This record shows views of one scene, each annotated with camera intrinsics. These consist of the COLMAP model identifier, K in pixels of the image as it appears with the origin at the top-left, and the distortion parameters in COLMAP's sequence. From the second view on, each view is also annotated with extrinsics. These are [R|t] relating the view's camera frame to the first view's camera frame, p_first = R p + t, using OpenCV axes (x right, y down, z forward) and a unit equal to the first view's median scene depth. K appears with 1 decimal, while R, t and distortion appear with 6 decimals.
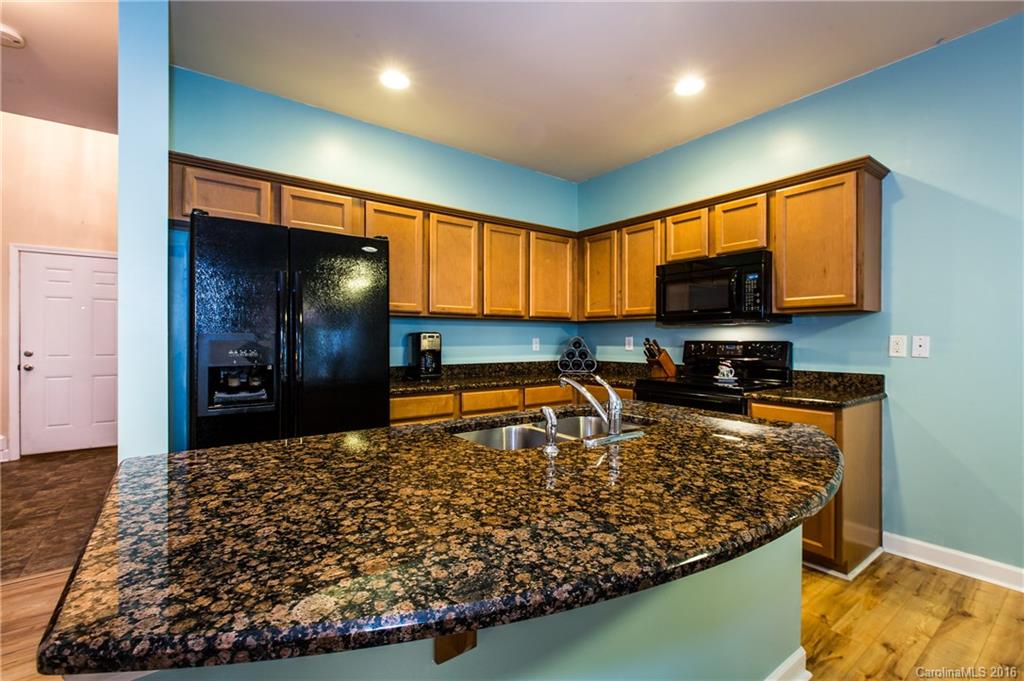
lens RADIAL K [[461.8, 0, 513.6], [0, 461.8, 337.8], [0, 0, 1]] dist [-0.001397, -0.000060]
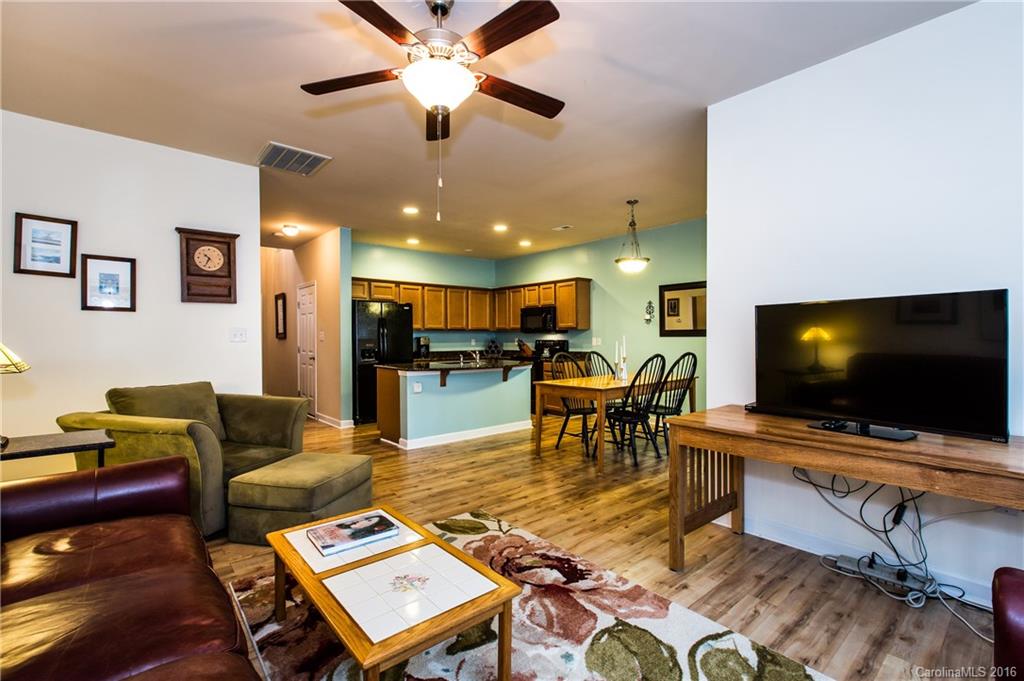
lens RADIAL K [[461.8, 0, 513.6], [0, 461.8, 337.8], [0, 0, 1]] dist [-0.001397, -0.000060]
pose [[0.997218, -0.005951, 0.074302, 0.097840], [0.005884, 0.999982, 0.001120, -0.008447], [-0.074307, -0.000680, 0.997235, -1.399281]]
